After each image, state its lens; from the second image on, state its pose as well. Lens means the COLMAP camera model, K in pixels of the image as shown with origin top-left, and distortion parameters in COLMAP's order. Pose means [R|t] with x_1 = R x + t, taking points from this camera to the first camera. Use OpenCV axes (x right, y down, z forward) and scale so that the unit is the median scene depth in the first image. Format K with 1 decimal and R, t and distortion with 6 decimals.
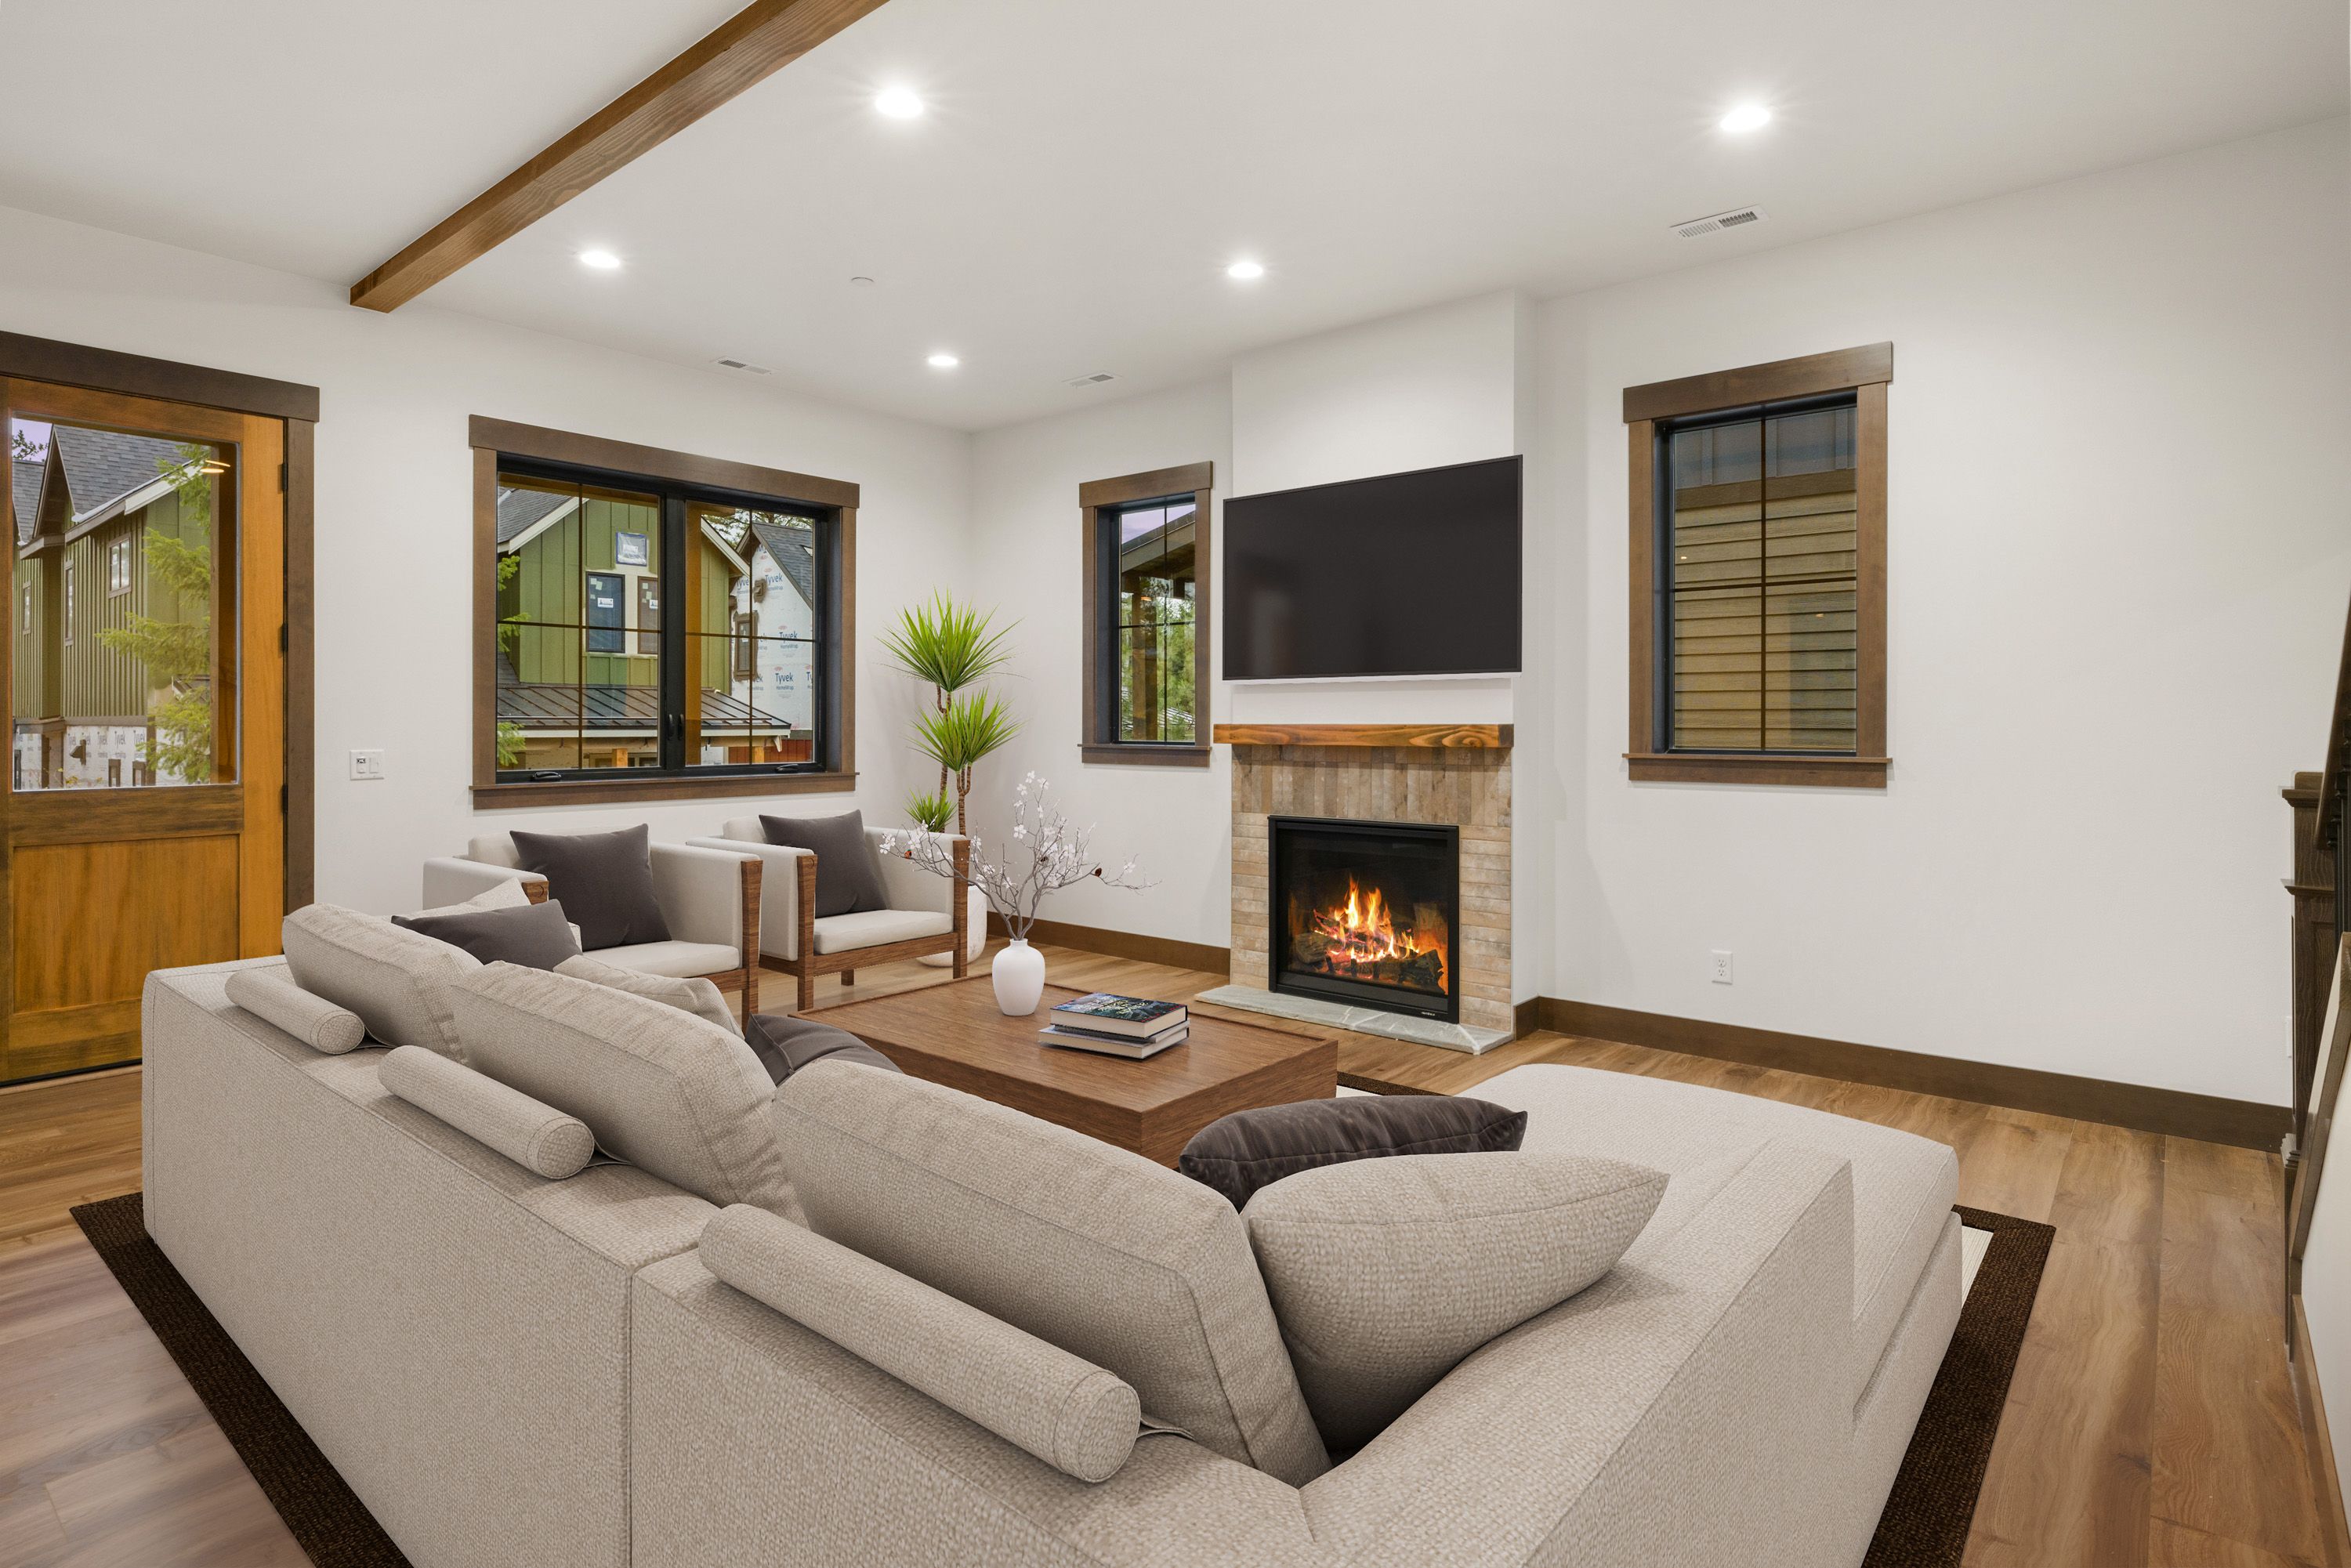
lens RADIAL K [[1247.5, 0, 1195.4], [0, 1247.5, 713.1], [0, 0, 1]] dist [0.005219, -0.002448]
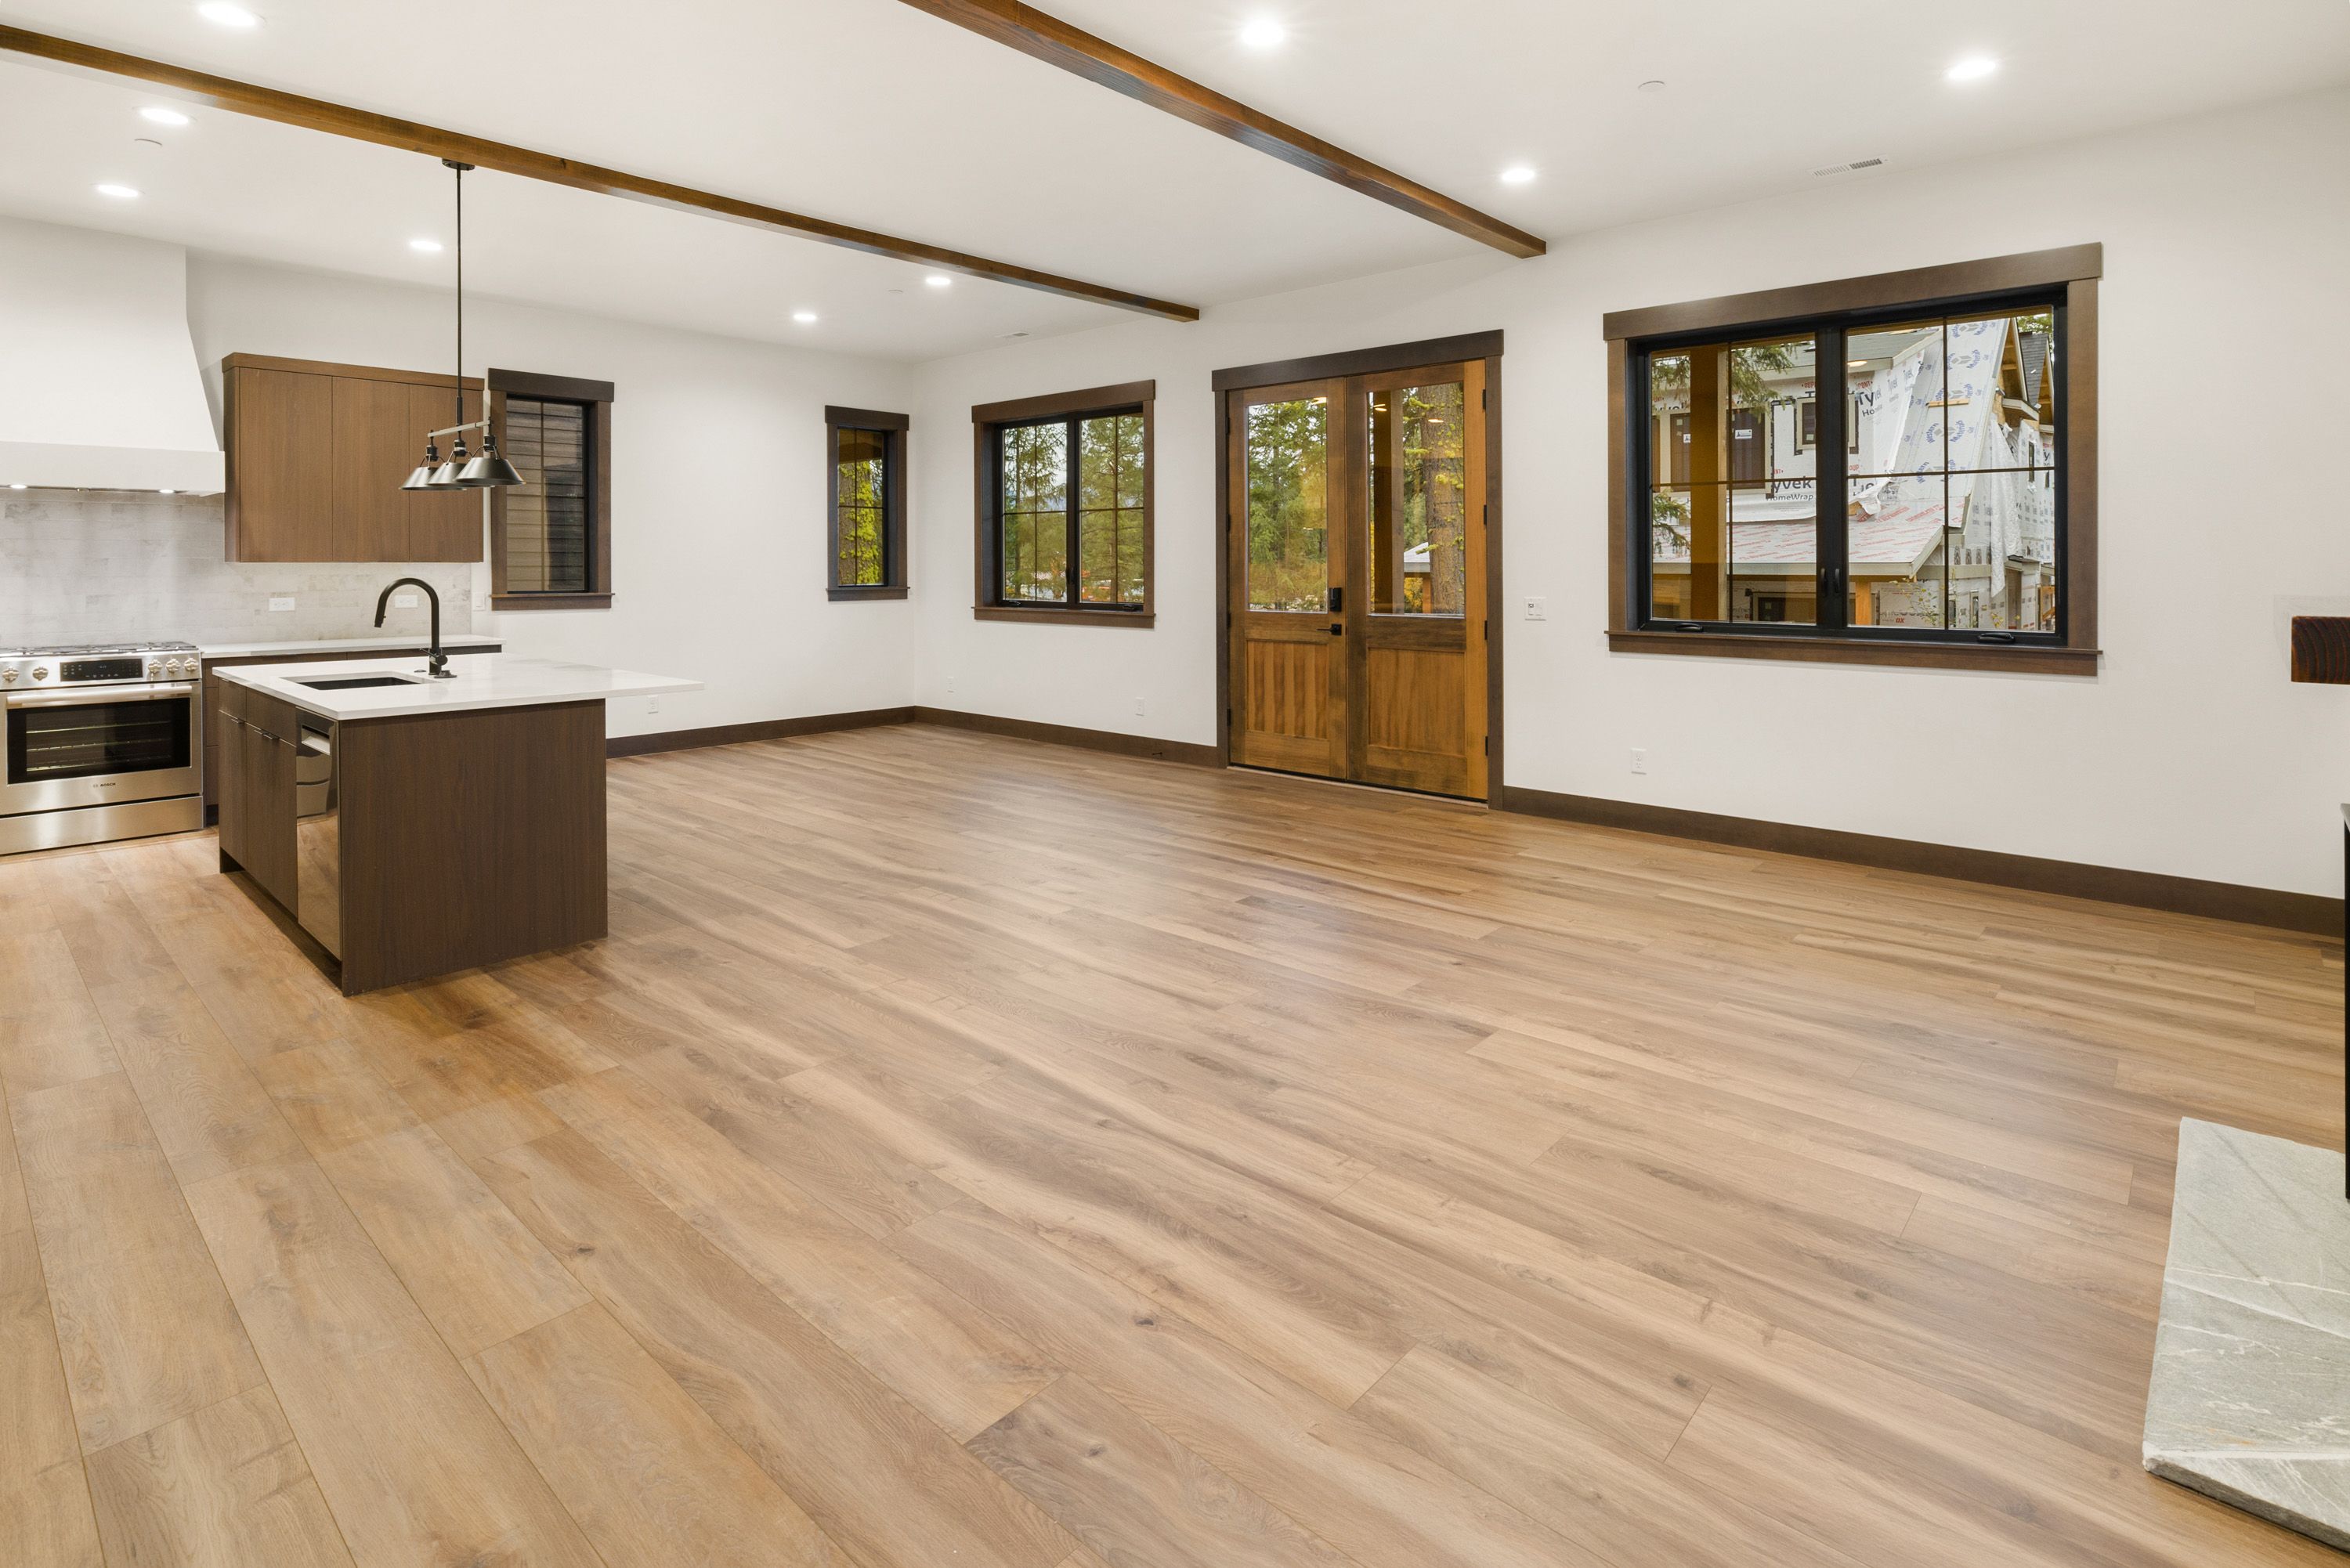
lens RADIAL K [[1163.0, 0, 1203.2], [0, 1163.0, 571.3], [0, 0, 1]] dist [-0.010022, 0.000114]
pose [[-0.016592, 0.005451, -0.999847, 0.551860], [0.004725, 0.999974, 0.005374, -0.005673], [0.999851, -0.004635, -0.016617, 0.678436]]
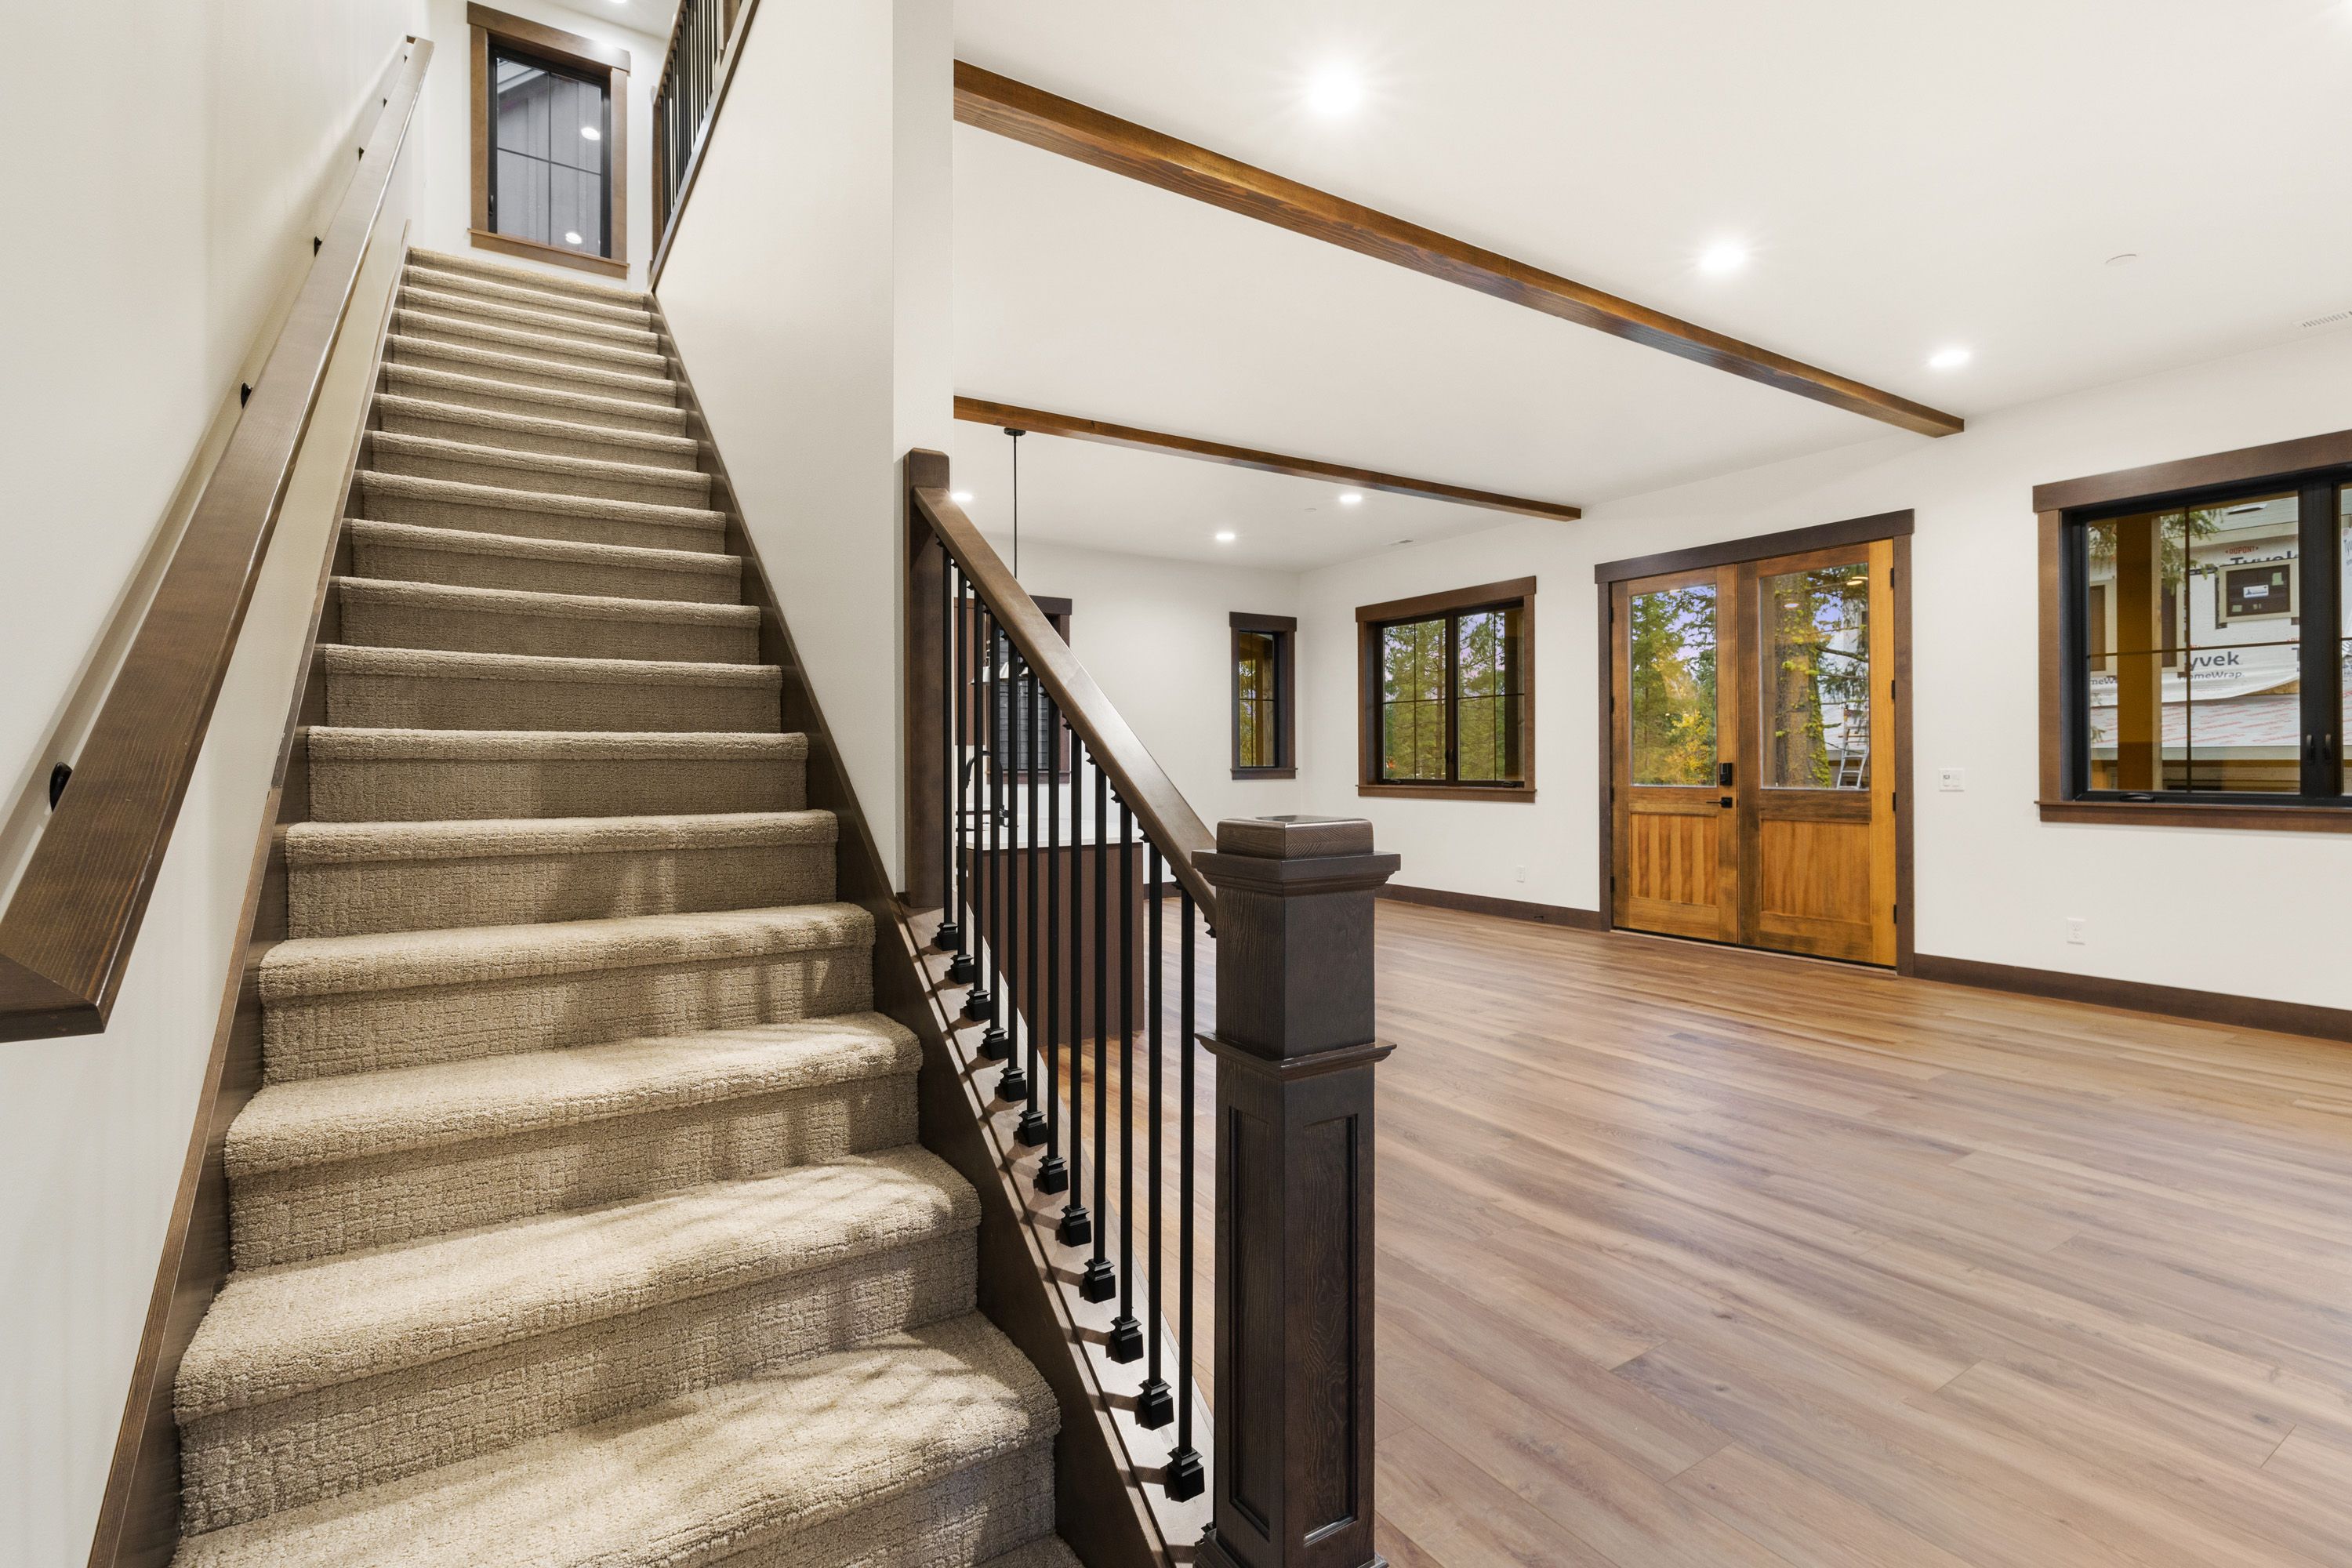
lens RADIAL K [[1091.8, 0, 1197.7], [0, 1091.8, 768.6], [0, 0, 1]] dist [-0.002341, 0.000857]
pose [[-0.279418, 0.006866, -0.960145, 0.673471], [0.007979, 0.999957, 0.004828, 0.017080], [0.960136, -0.006312, -0.279461, 0.558641]]
